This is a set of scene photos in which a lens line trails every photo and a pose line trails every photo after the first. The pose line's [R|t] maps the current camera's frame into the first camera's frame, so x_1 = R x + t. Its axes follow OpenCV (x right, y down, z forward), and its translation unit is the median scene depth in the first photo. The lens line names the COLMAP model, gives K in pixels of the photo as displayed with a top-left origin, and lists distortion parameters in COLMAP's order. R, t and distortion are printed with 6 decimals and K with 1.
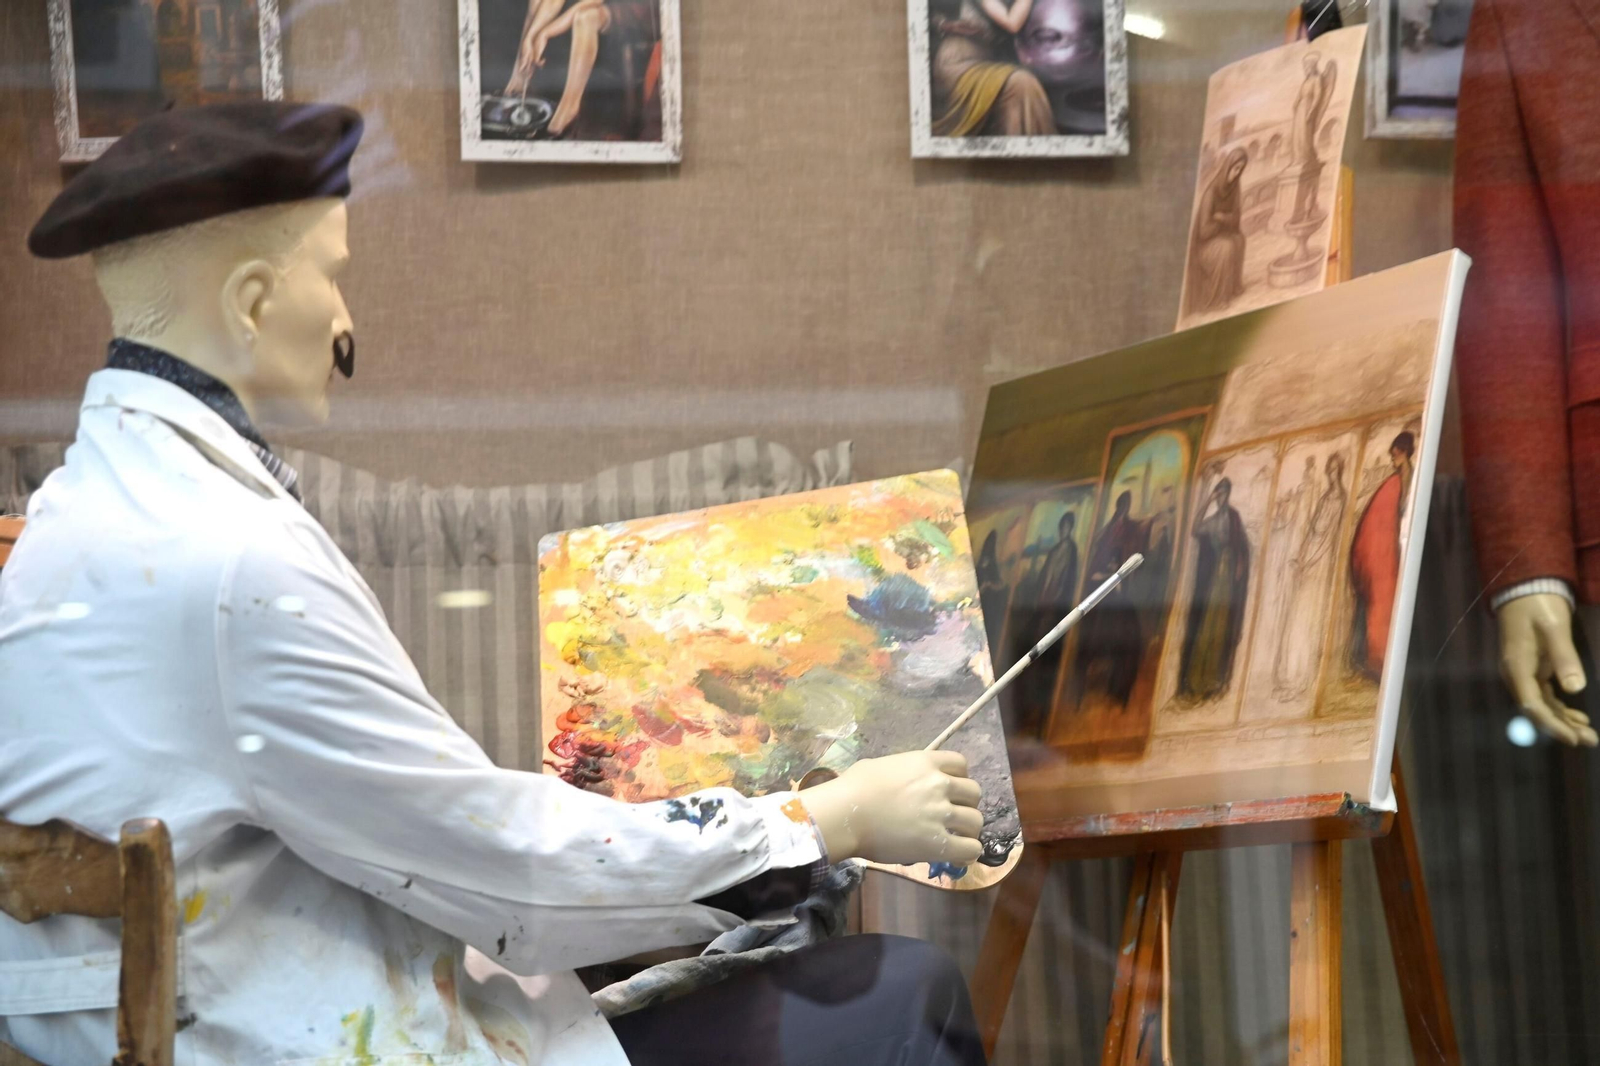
lens RADIAL K [[3076.4, 0, 800.0], [0, 3076.4, 533.0], [0, 0, 1]] dist [0.319013, -0.124195]
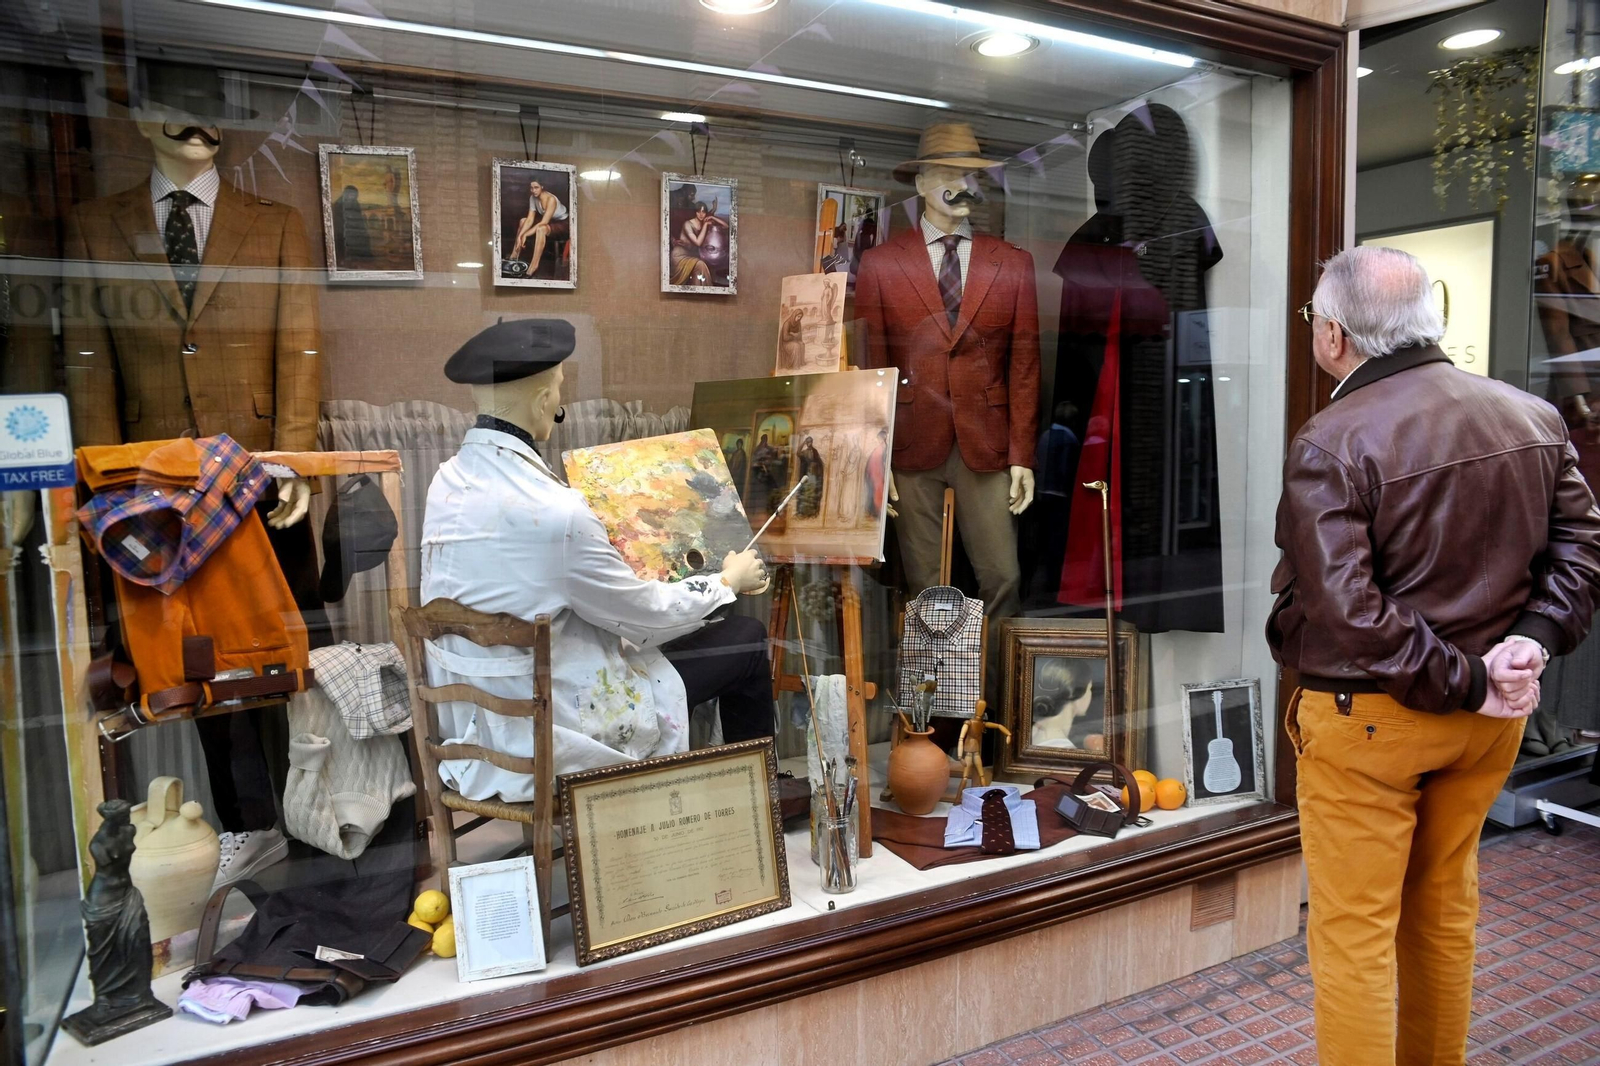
lens RADIAL K [[1172.2, 0, 800.0], [0, 1172.2, 533.0], [0, 0, 1]] dist [0.000316, 0.000342]
pose [[0.907682, -0.031953, 0.418441, -0.318741], [-0.058539, 0.977709, 0.201641, -0.144259], [-0.415557, -0.207521, 0.885578, 0.018096]]
